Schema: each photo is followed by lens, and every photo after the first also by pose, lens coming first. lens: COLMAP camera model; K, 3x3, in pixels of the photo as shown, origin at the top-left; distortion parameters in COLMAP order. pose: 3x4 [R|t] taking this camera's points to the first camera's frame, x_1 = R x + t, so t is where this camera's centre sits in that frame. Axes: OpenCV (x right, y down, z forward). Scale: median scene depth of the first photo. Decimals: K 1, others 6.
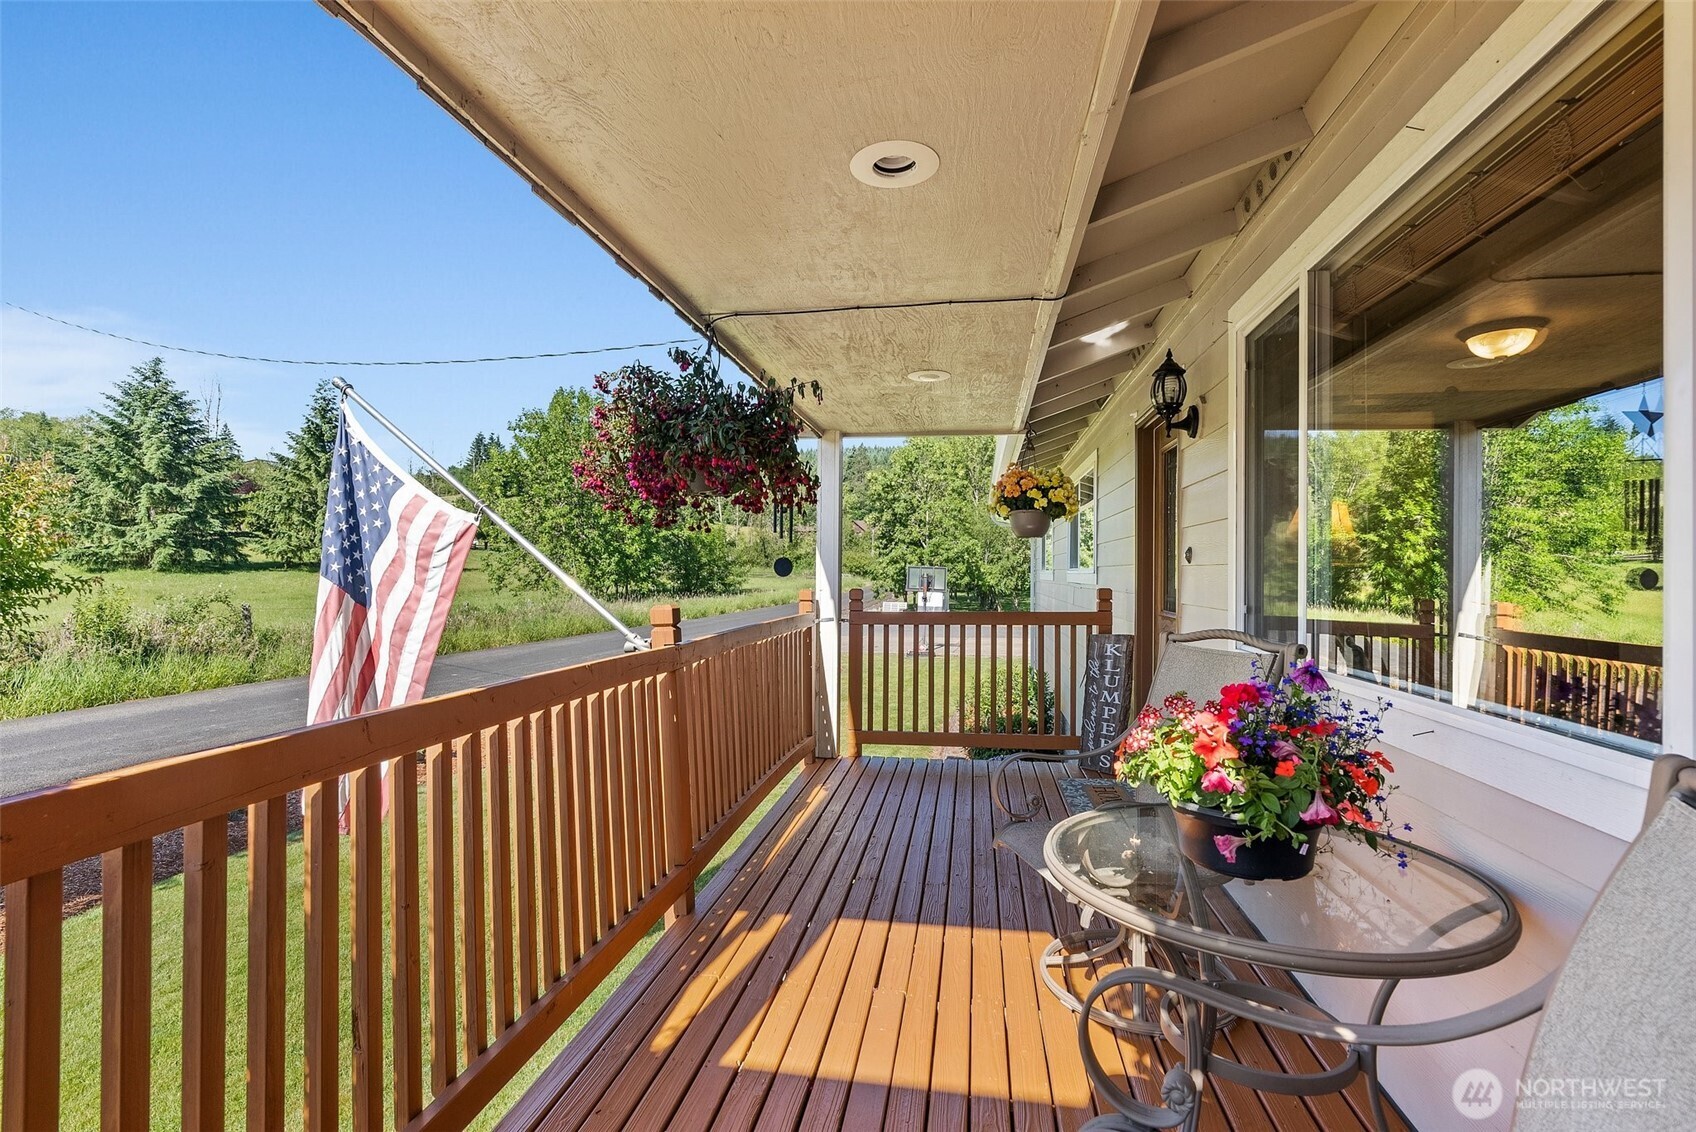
lens RADIAL K [[764.2, 0, 849.2], [0, 764.2, 570.7], [0, 0, 1]] dist [-0.000289, -0.000007]
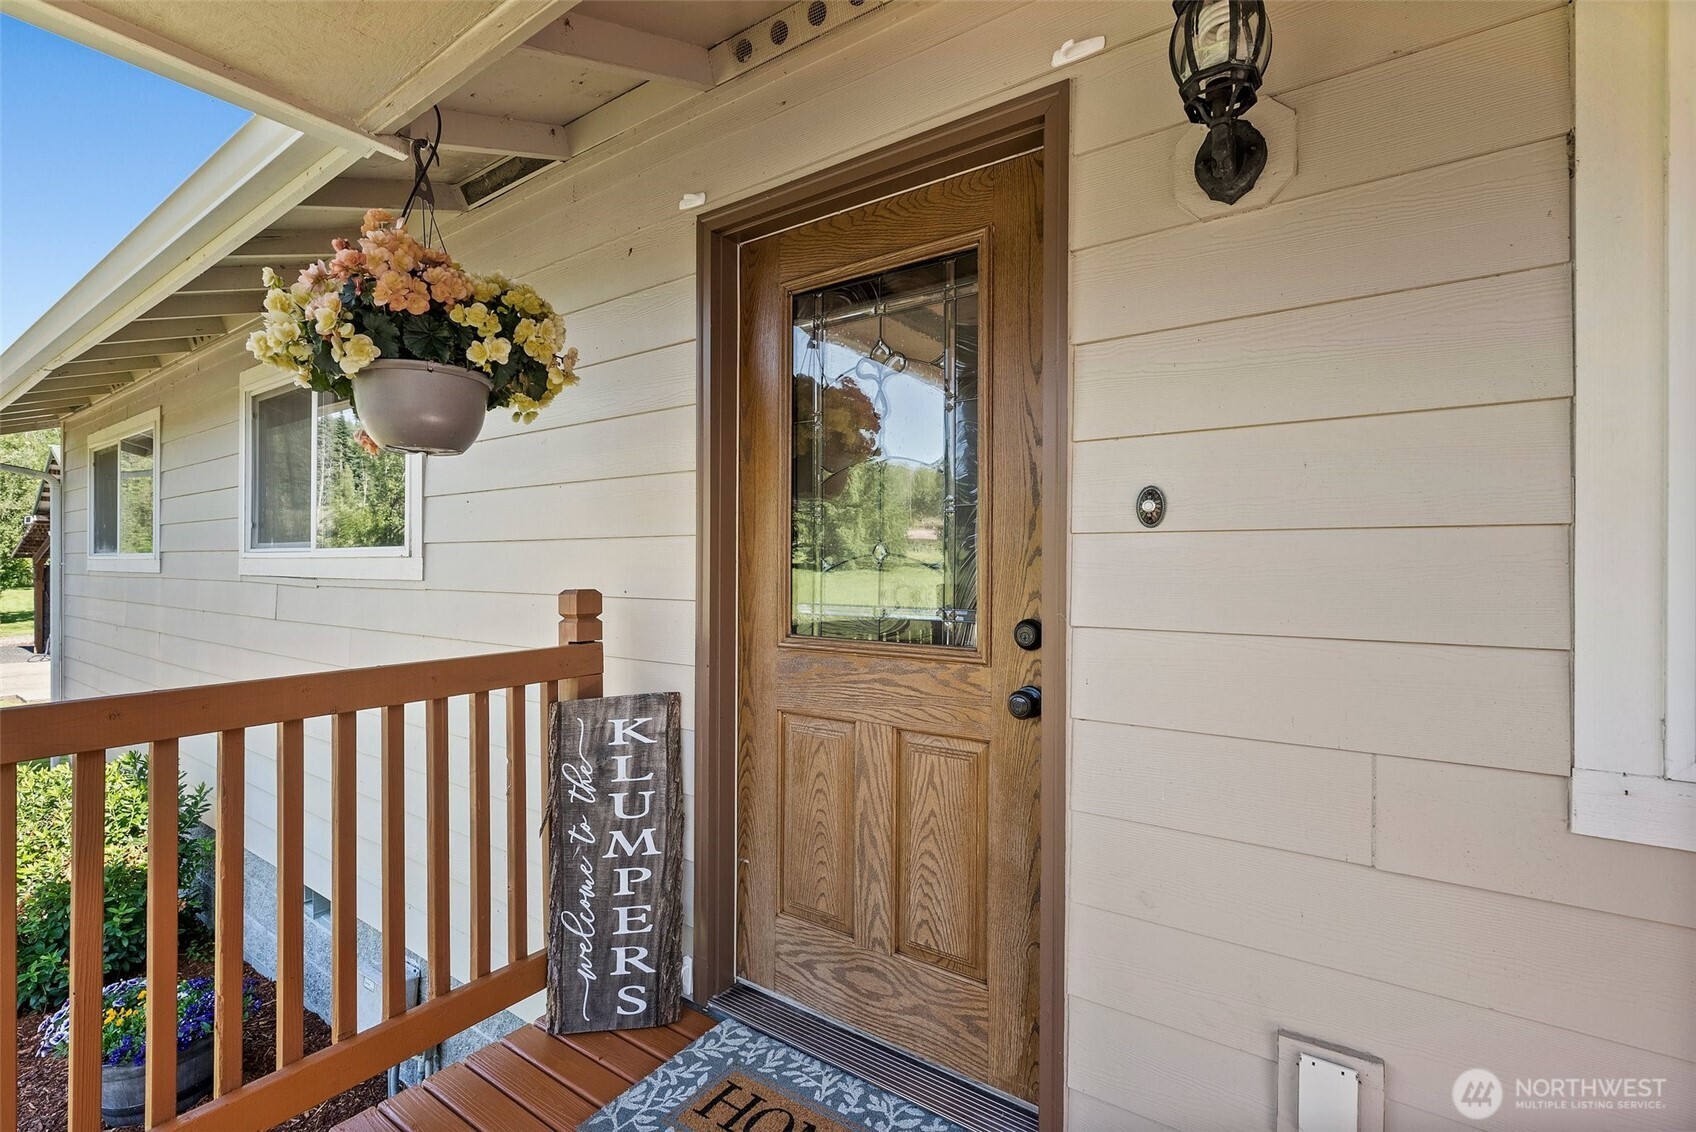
lens RADIAL K [[764.2, 0, 849.0], [0, 764.2, 568.2], [0, 0, 1]] dist [-0.000289, -0.000007]
pose [[0.438158, -0.006499, 0.898875, 0.009604], [0.008135, 0.999962, 0.003264, 0.010278], [-0.898861, 0.005882, 0.438194, 0.695168]]
